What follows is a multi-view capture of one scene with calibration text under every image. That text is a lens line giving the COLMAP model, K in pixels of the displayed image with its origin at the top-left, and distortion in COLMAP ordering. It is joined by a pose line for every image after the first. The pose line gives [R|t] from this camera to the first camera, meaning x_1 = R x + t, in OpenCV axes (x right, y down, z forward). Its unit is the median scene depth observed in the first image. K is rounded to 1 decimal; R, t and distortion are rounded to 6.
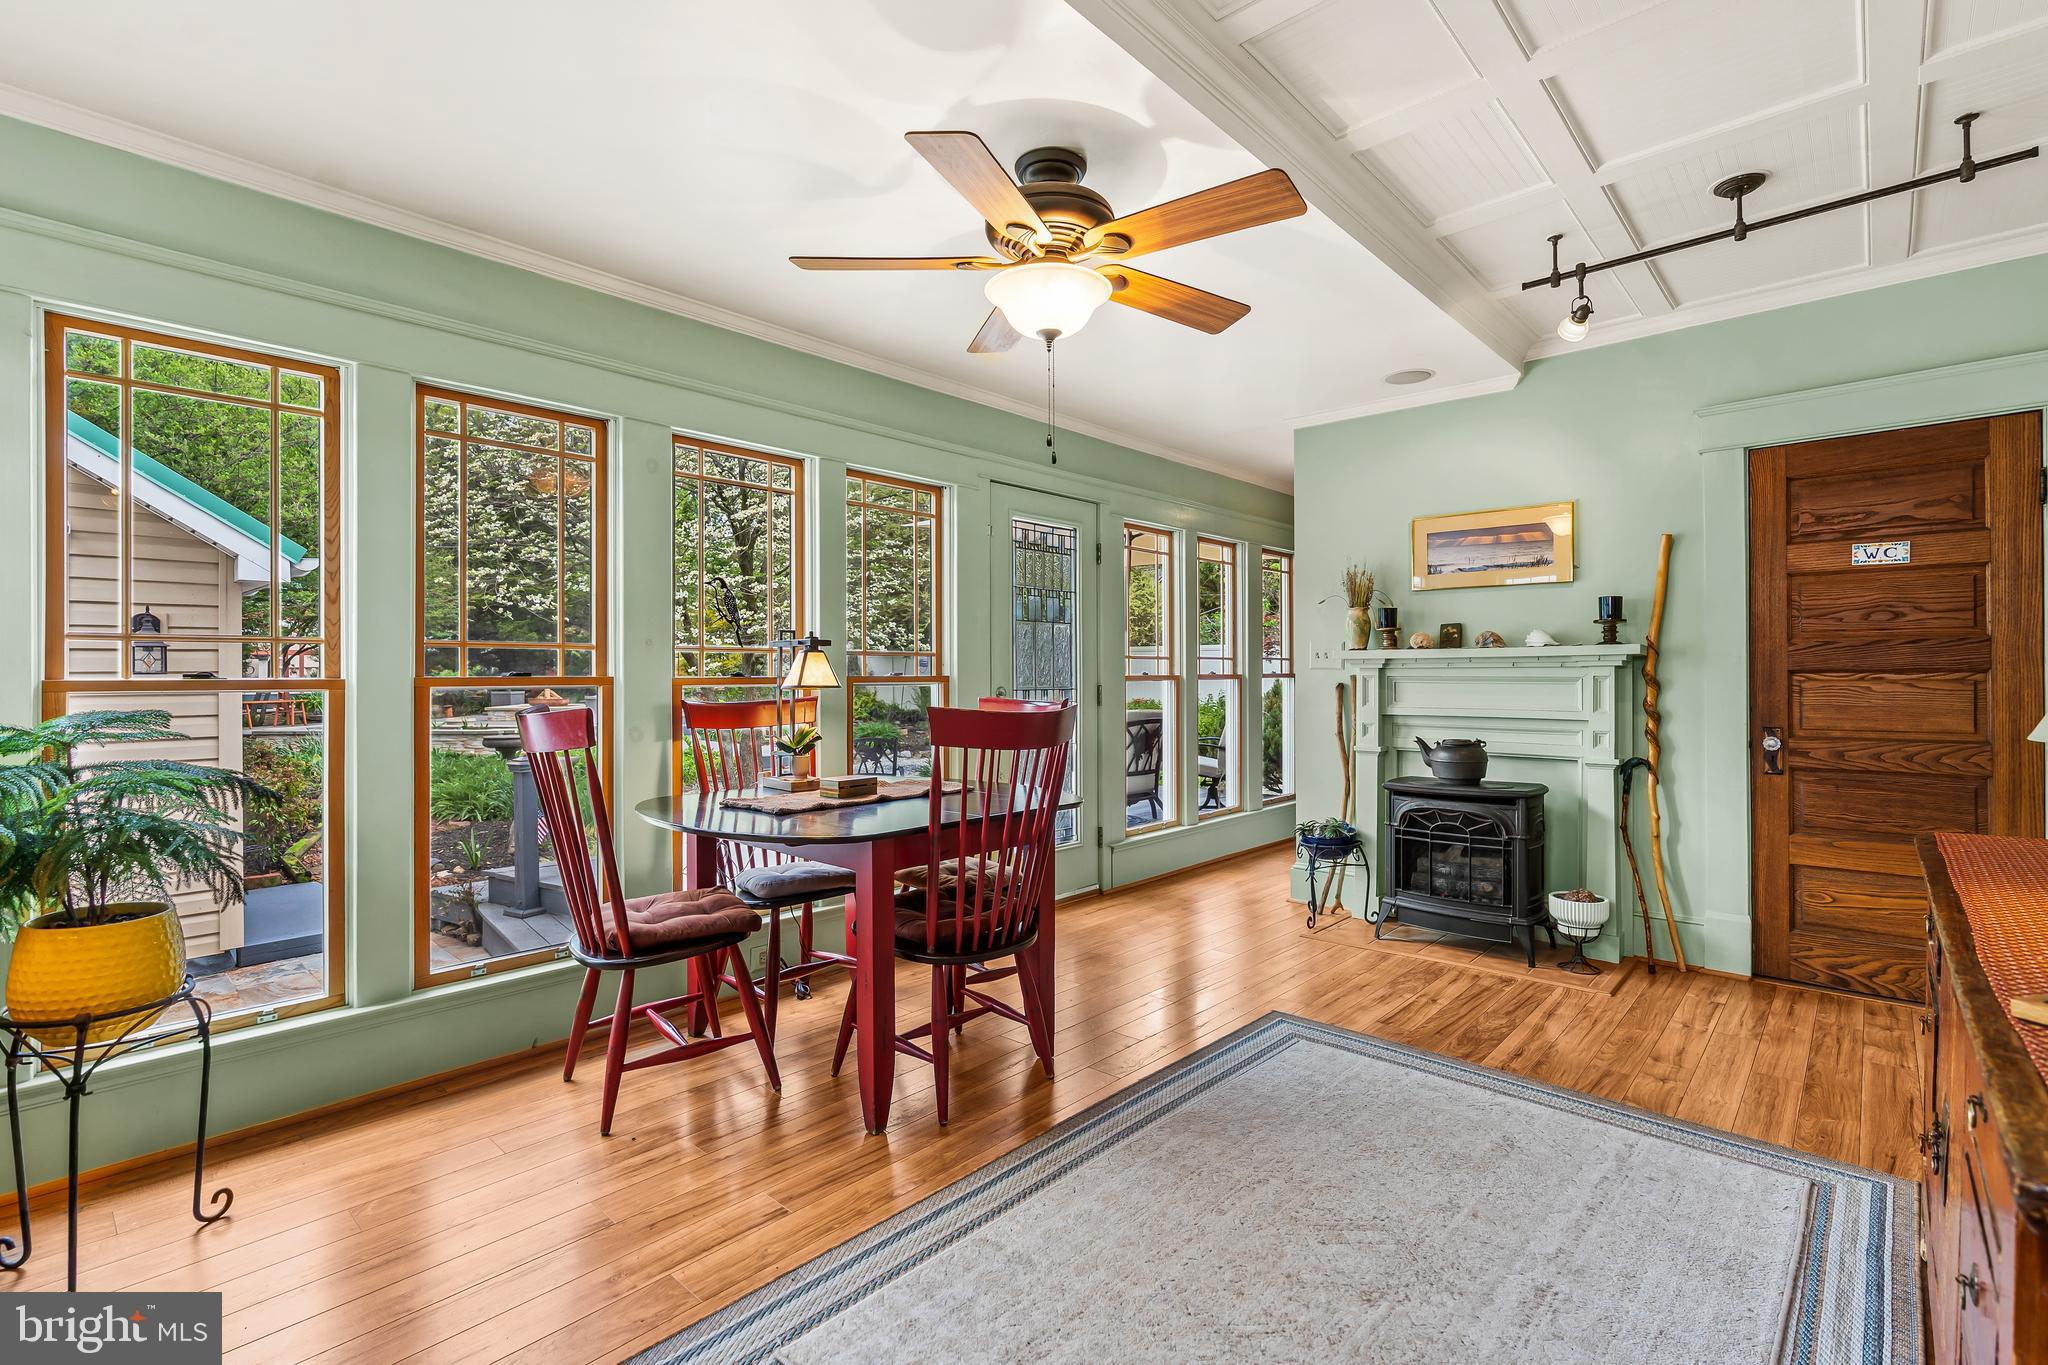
lens RADIAL K [[941.6, 0, 1017.3], [0, 941.6, 675.3], [0, 0, 1]] dist [-0.006190, 0.001801]
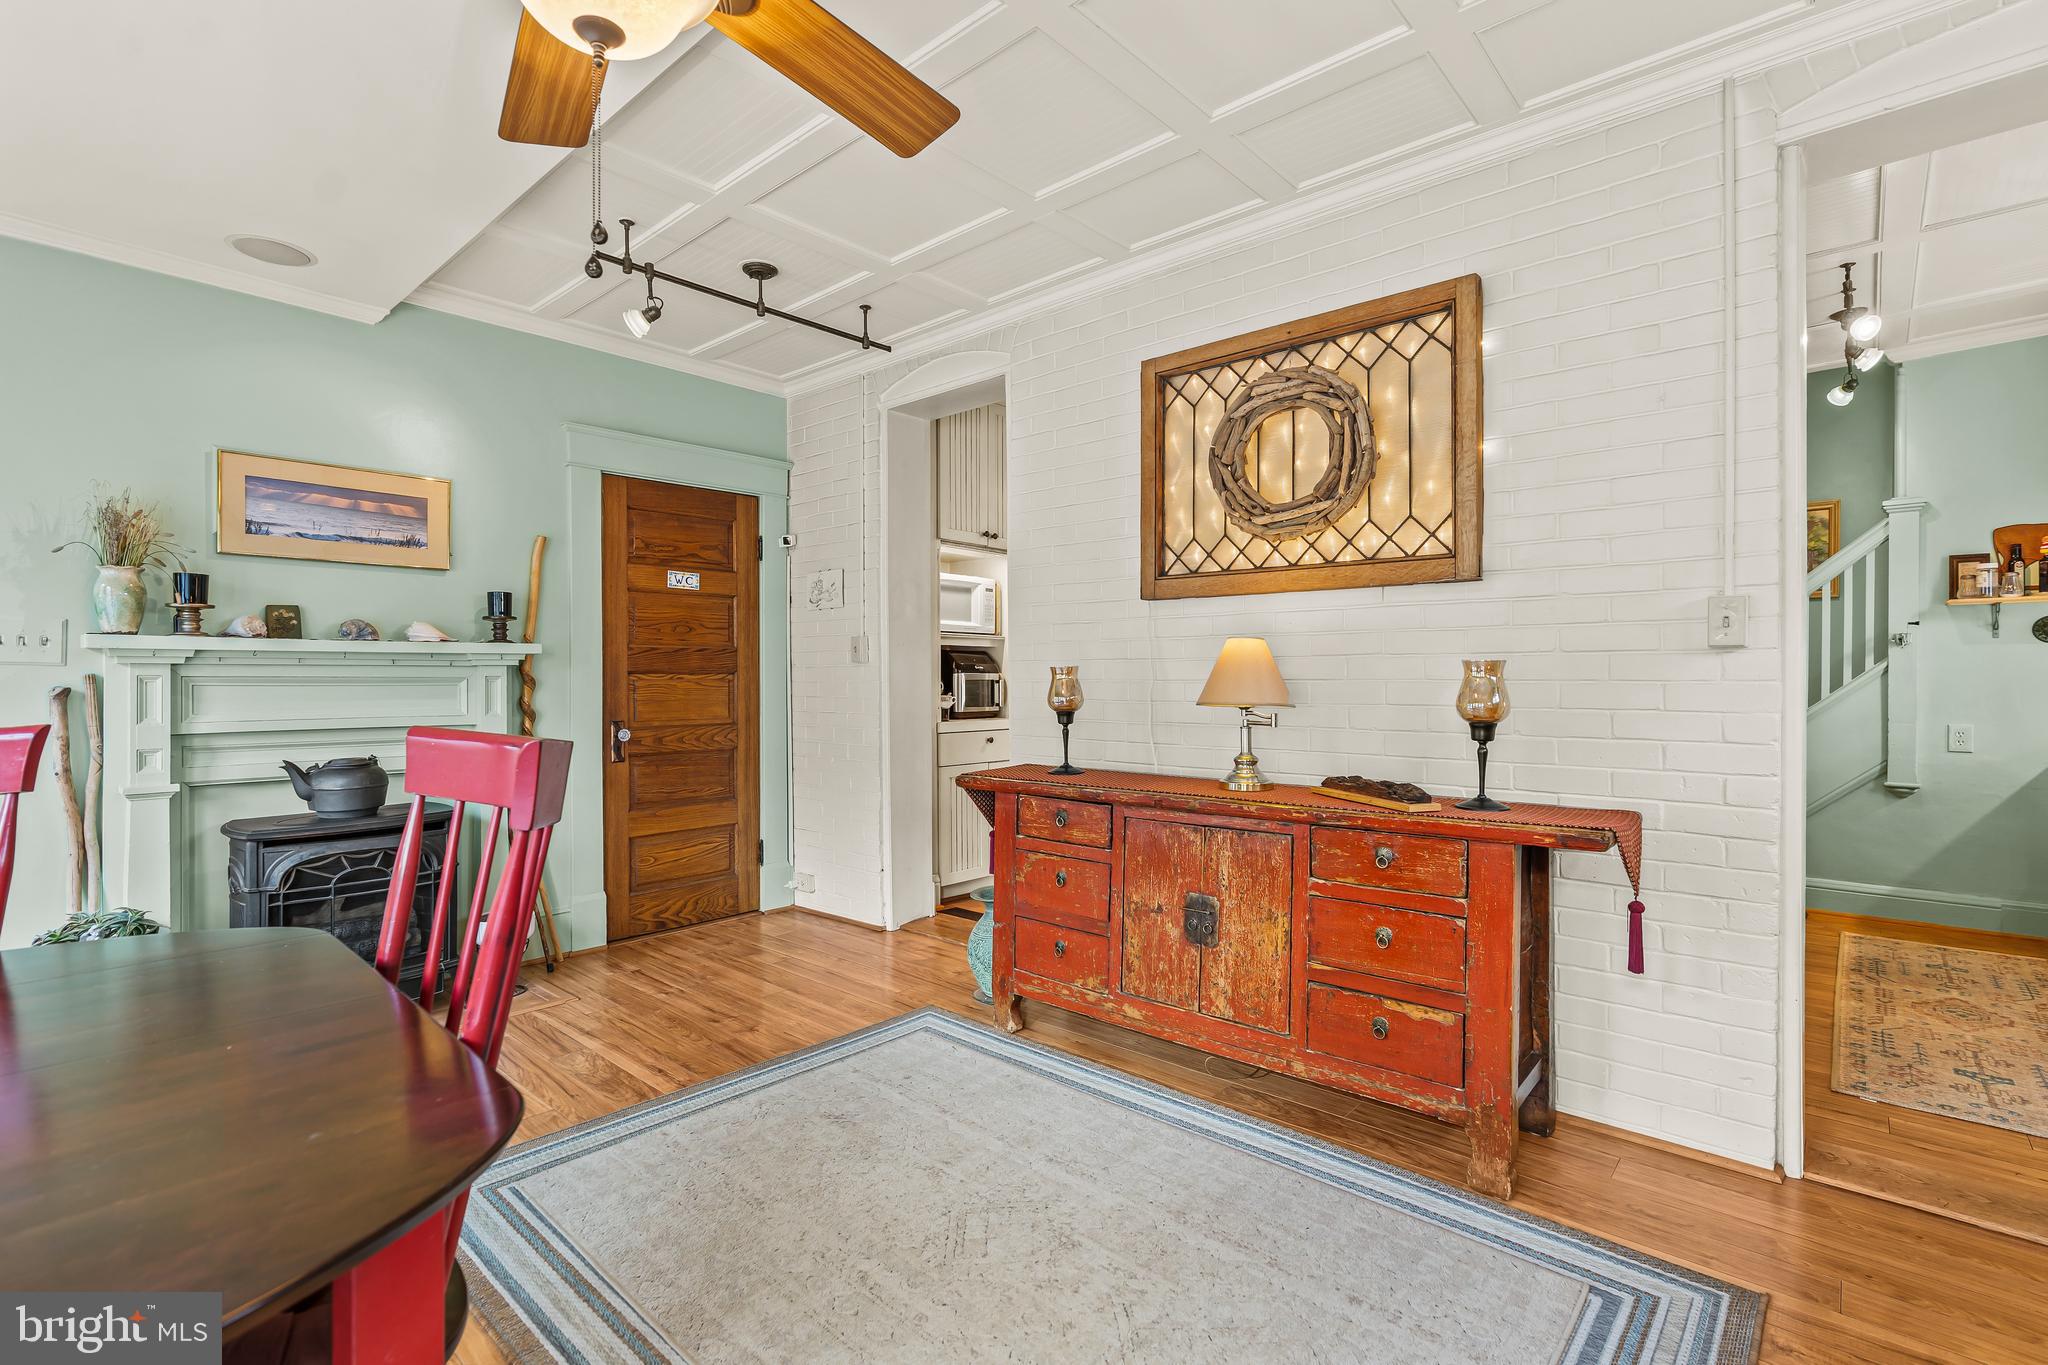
lens RADIAL K [[941.6, 0, 1022.3], [0, 941.6, 678.9], [0, 0, 1]] dist [-0.006190, 0.001801]
pose [[-0.012984, 0.000444, 0.999916, -0.354140], [0.002179, 0.999998, -0.000416, 0.005828], [-0.999913, 0.002173, -0.012985, 0.533294]]
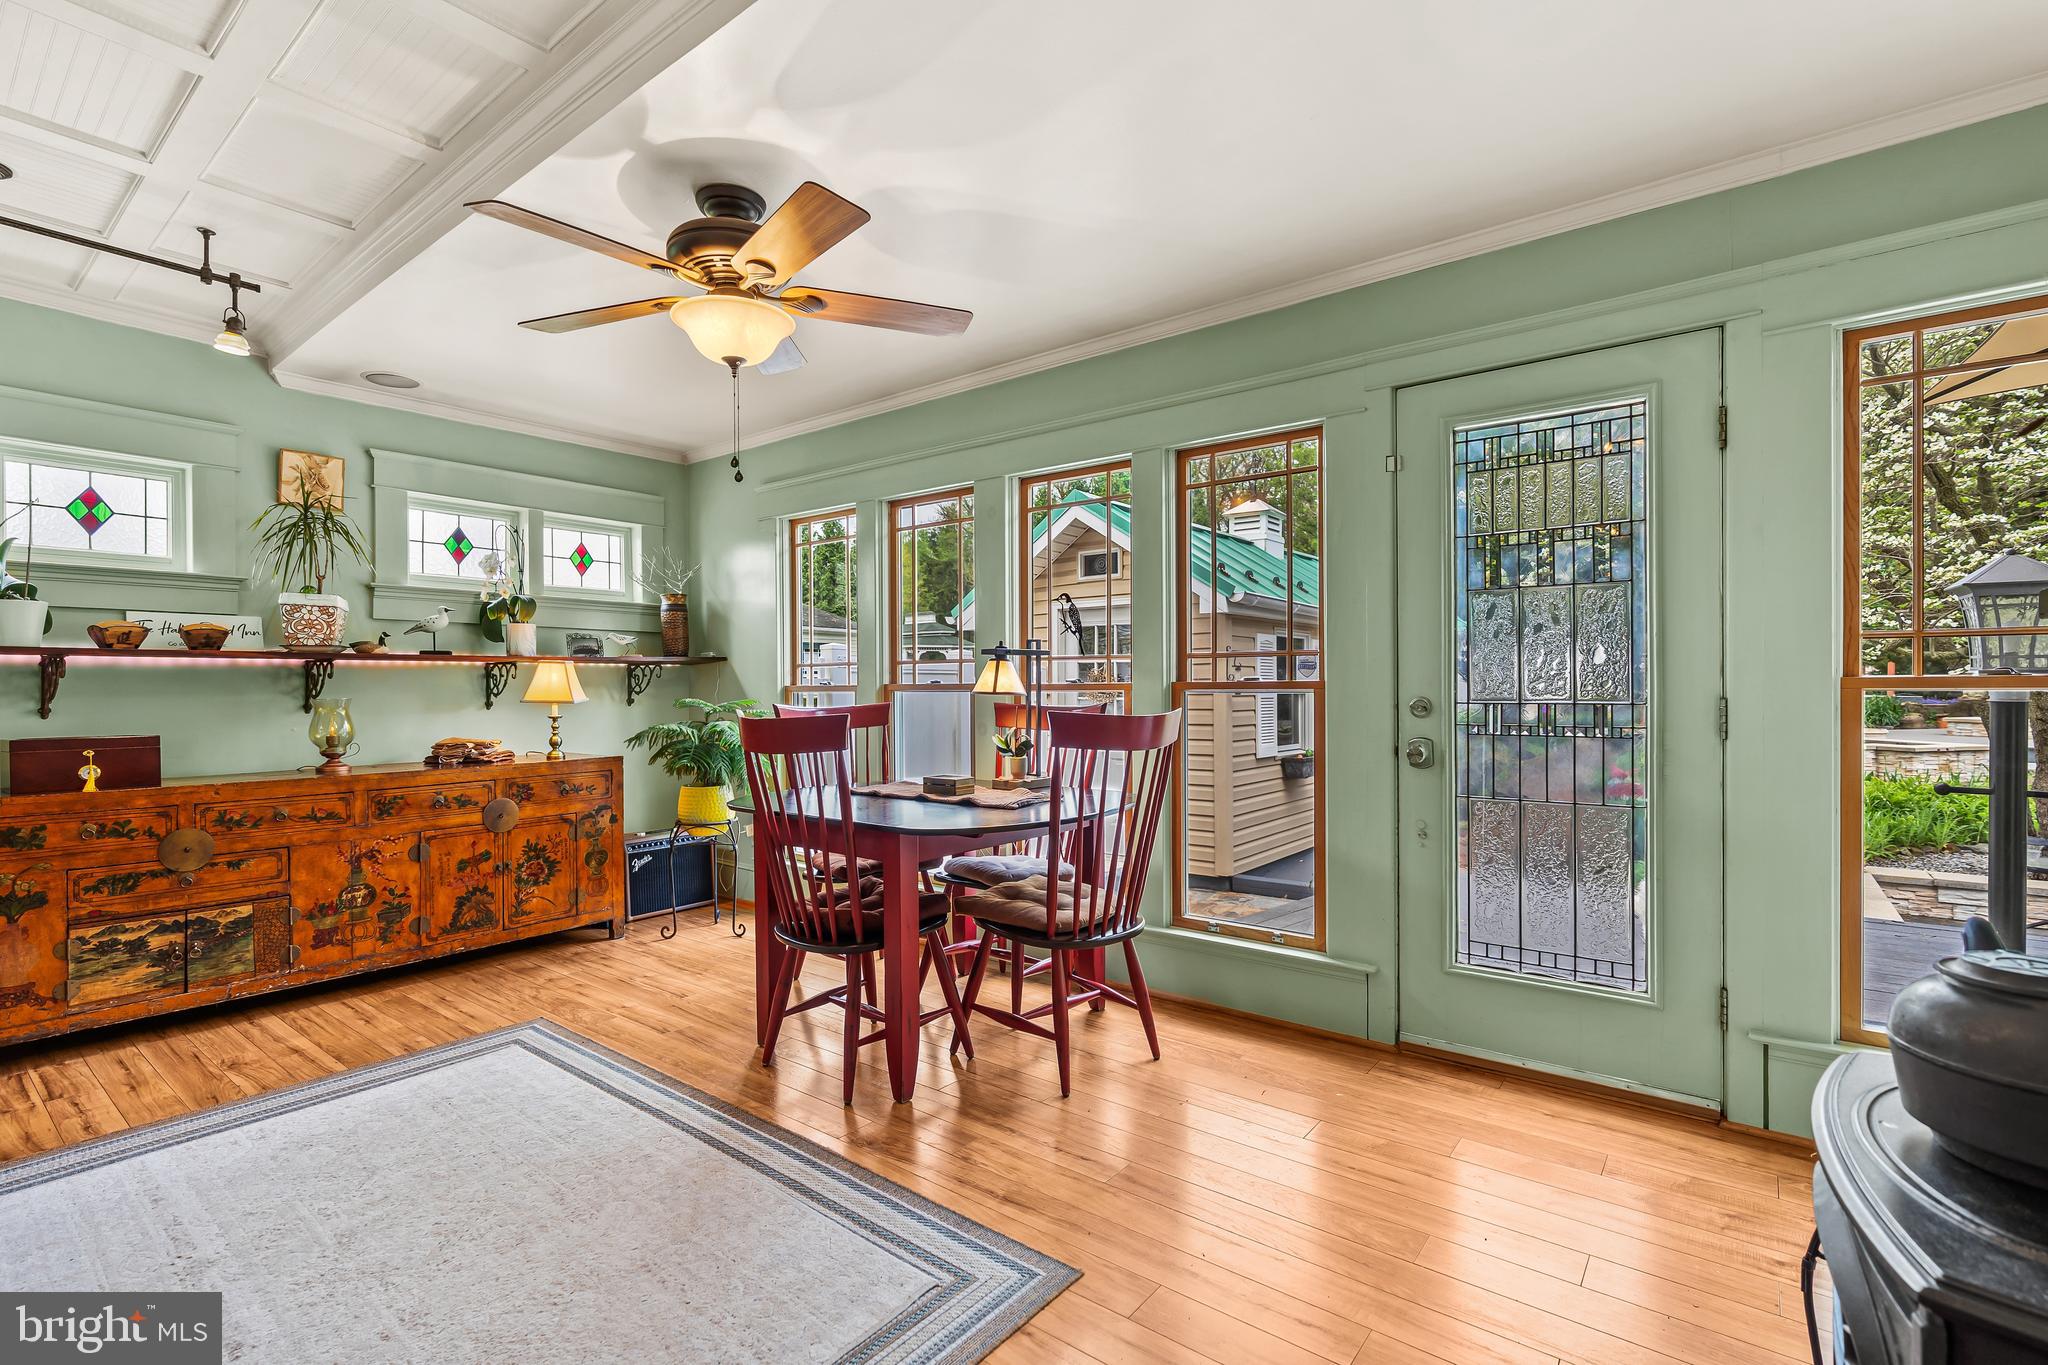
lens RADIAL K [[941.6, 0, 1027.6], [0, 941.6, 693.8], [0, 0, 1]] dist [-0.006190, 0.001801]
pose [[0.081438, 0.012393, -0.996601, 0.778998], [0.003787, 0.999912, 0.012743, 0.000378], [0.996671, -0.004812, 0.081384, 0.864783]]
